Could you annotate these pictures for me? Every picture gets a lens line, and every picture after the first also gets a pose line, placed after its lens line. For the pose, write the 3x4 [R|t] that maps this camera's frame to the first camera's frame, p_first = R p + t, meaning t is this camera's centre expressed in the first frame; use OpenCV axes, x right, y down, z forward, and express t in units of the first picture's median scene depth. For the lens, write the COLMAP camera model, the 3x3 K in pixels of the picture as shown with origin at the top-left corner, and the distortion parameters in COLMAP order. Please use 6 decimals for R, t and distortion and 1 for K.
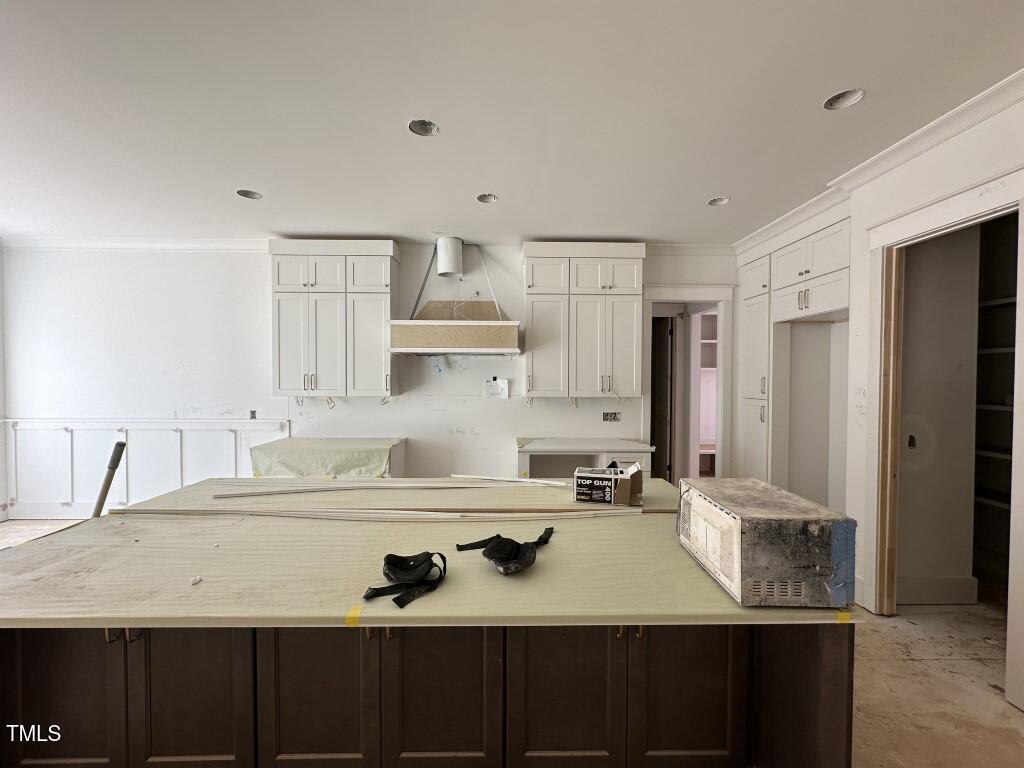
lens RADIAL K [[408.3, 0, 512.0], [0, 408.3, 384.0], [0, 0, 1]] dist [-0.003010, 0.000152]
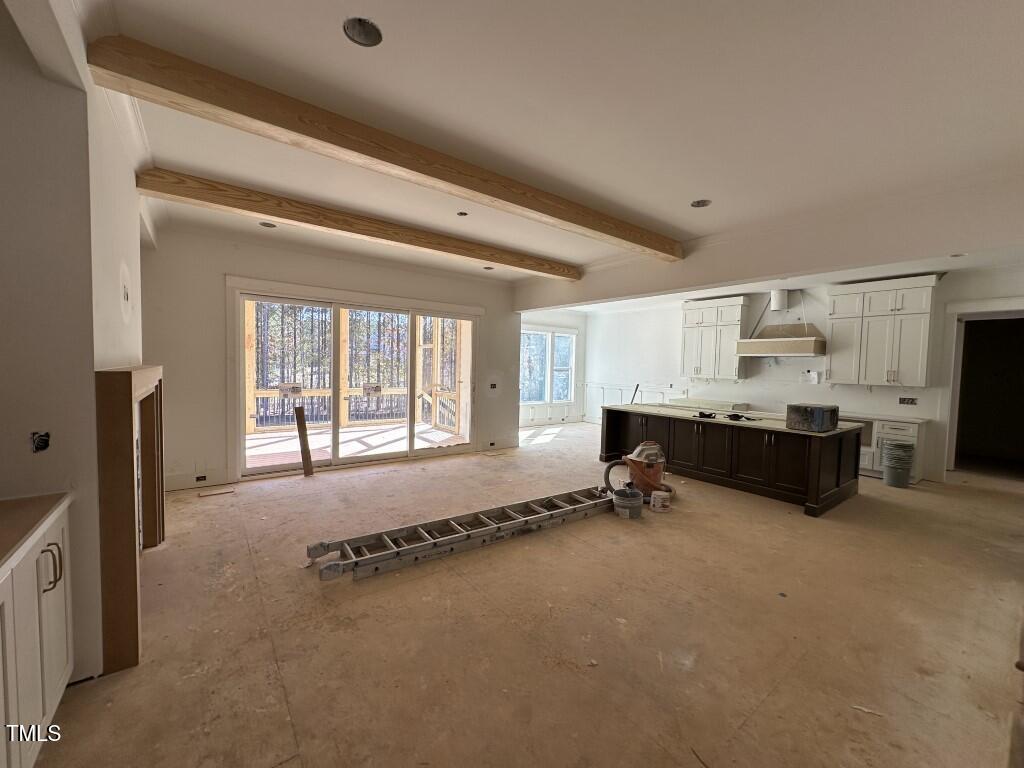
lens RADIAL K [[408.3, 0, 512.0], [0, 408.3, 384.0], [0, 0, 1]] dist [-0.003010, 0.000152]
pose [[0.589569, 0.048056, -0.806287, 0.590020], [-0.038931, 0.998759, 0.031060, 0.033494], [0.806779, 0.013078, 0.590709, -0.924937]]
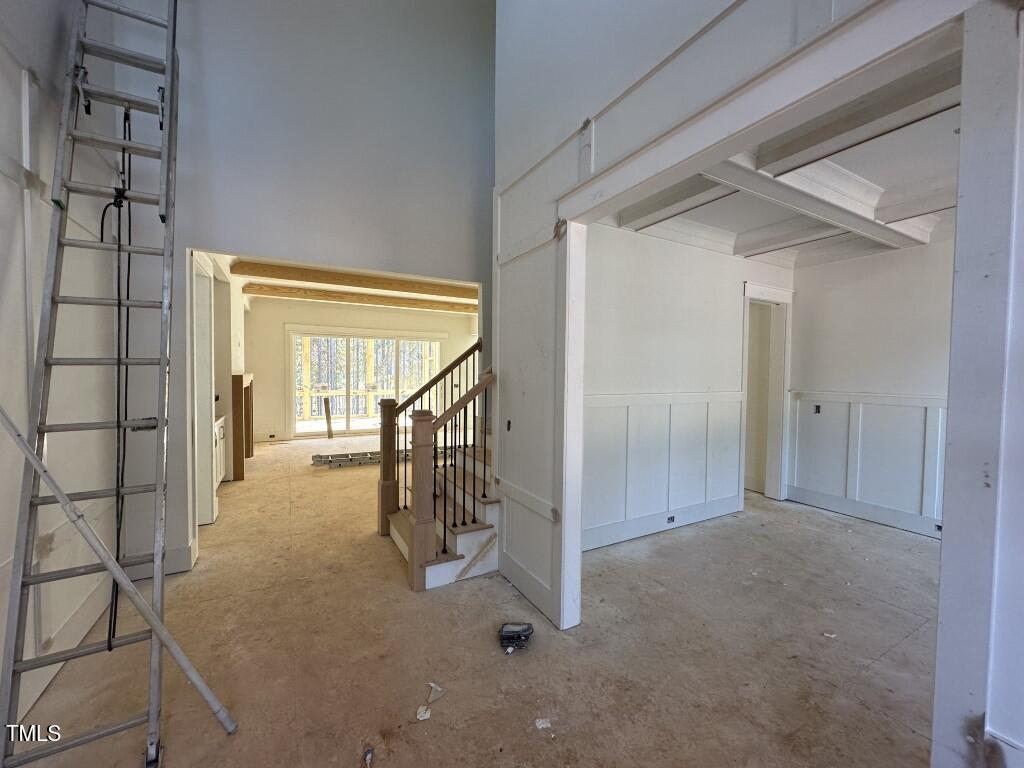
lens RADIAL K [[408.3, 0, 512.0], [0, 408.3, 384.0], [0, 0, 1]] dist [-0.003010, 0.000152]
pose [[0.466298, 0.028317, -0.884174, 1.545758], [-0.027286, 0.999472, 0.017620, 0.031644], [0.884207, 0.015909, 0.466825, -0.844443]]
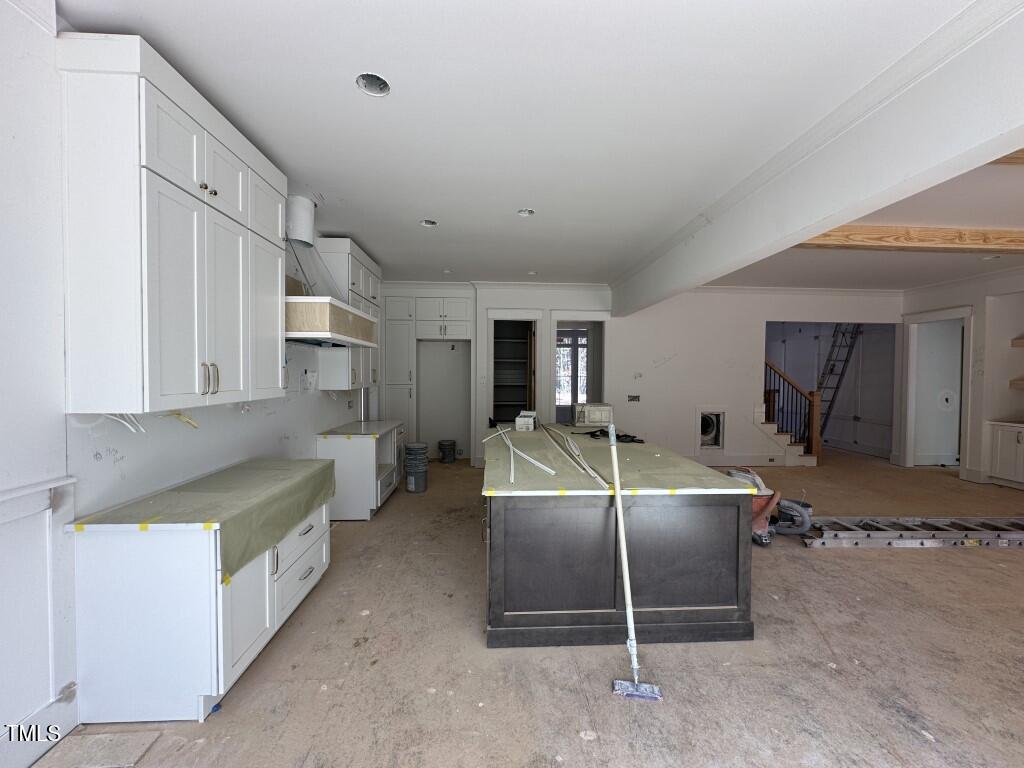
lens RADIAL K [[408.3, 0, 512.0], [0, 408.3, 384.0], [0, 0, 1]] dist [-0.003010, 0.000152]
pose [[-0.036654, -0.029763, 0.998885, -0.988330], [0.013515, 0.999450, 0.030276, -0.007741], [-0.999237, 0.014610, -0.036231, 0.612236]]
